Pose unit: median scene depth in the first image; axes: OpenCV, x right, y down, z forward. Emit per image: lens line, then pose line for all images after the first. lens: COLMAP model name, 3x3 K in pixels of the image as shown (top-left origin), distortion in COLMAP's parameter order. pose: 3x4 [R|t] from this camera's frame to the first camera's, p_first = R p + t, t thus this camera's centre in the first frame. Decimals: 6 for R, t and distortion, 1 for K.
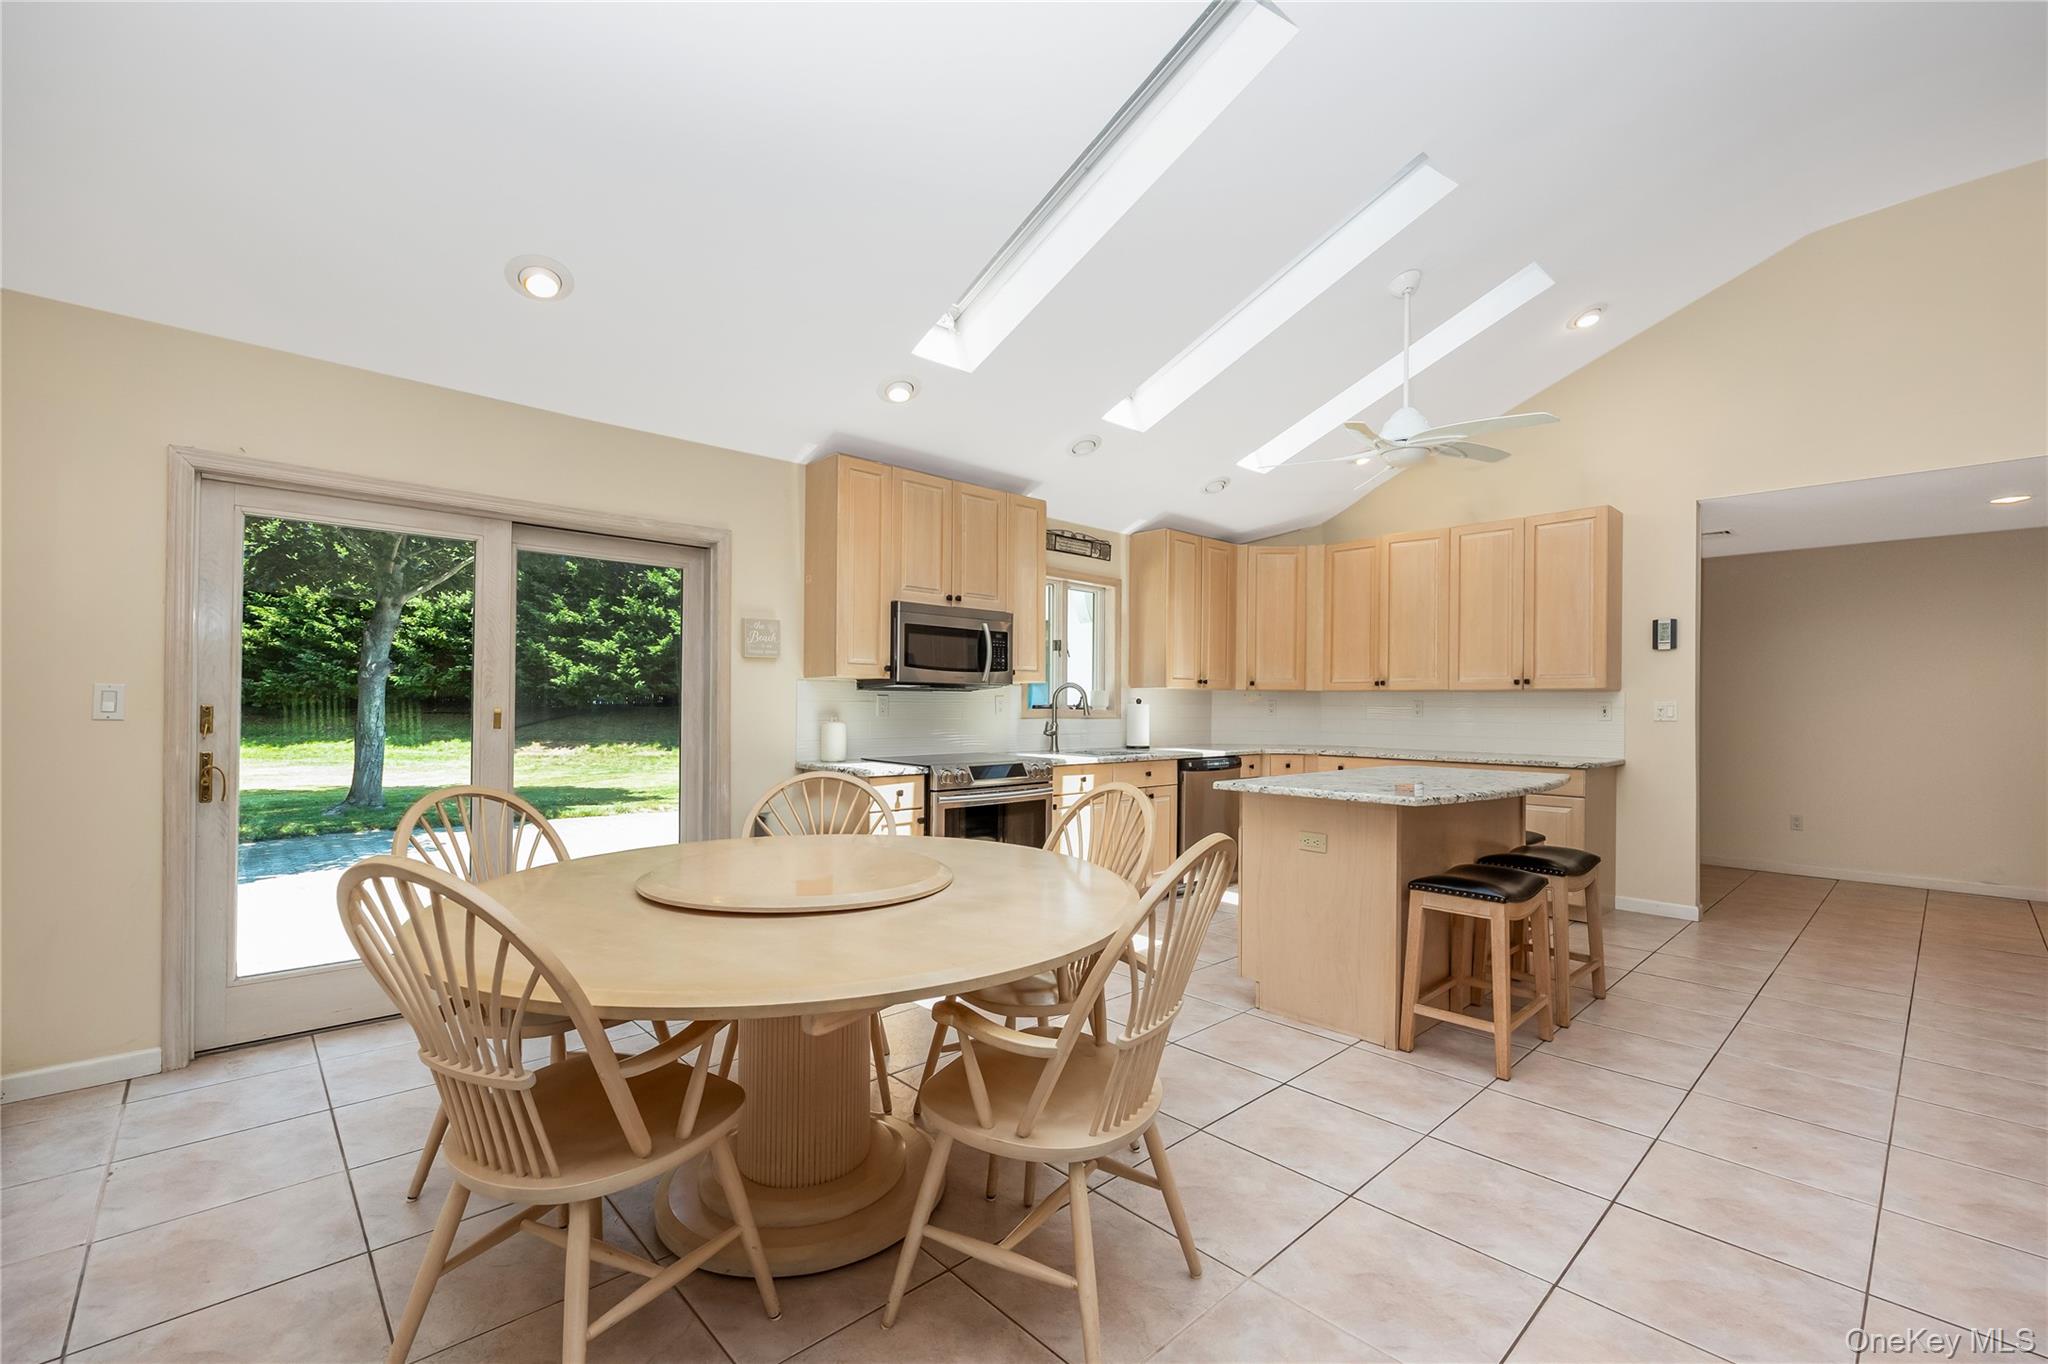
lens RADIAL K [[867.3, 0, 1033.8], [0, 867.3, 707.3], [0, 0, 1]] dist [0.000917, 0.000088]
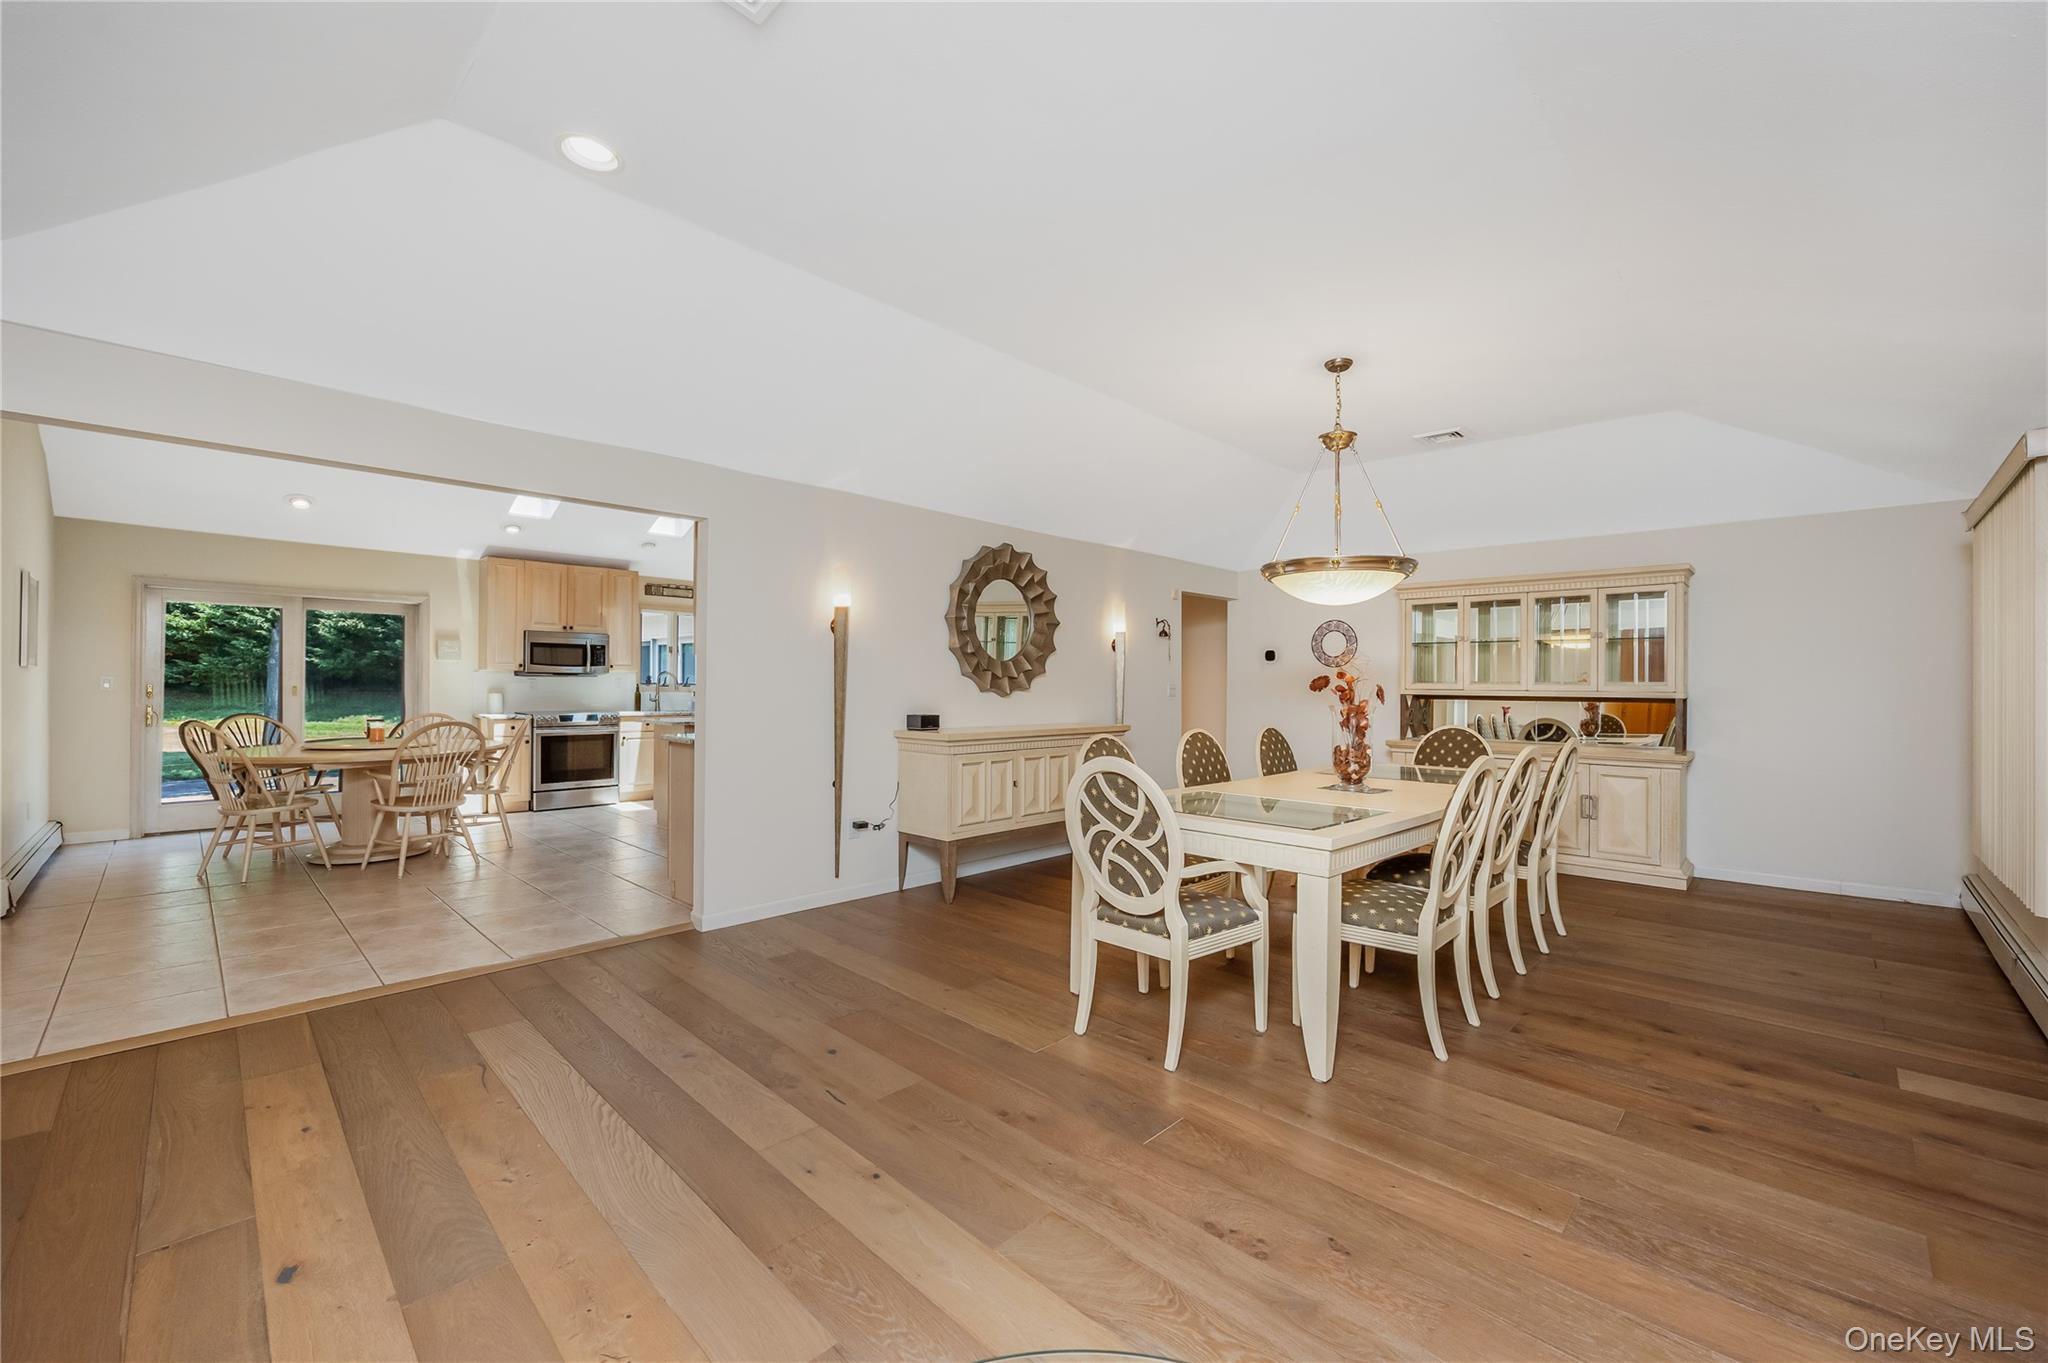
lens RADIAL K [[821.1, 0, 1024.0], [0, 821.1, 681.5], [0, 0, 1]] dist [0.002170, 0.000427]
pose [[0.998525, -0.000204, 0.054287, 0.713259], [0.000552, 0.999979, -0.006390, 0.003506], [-0.054285, 0.006411, 0.998505, -0.742780]]
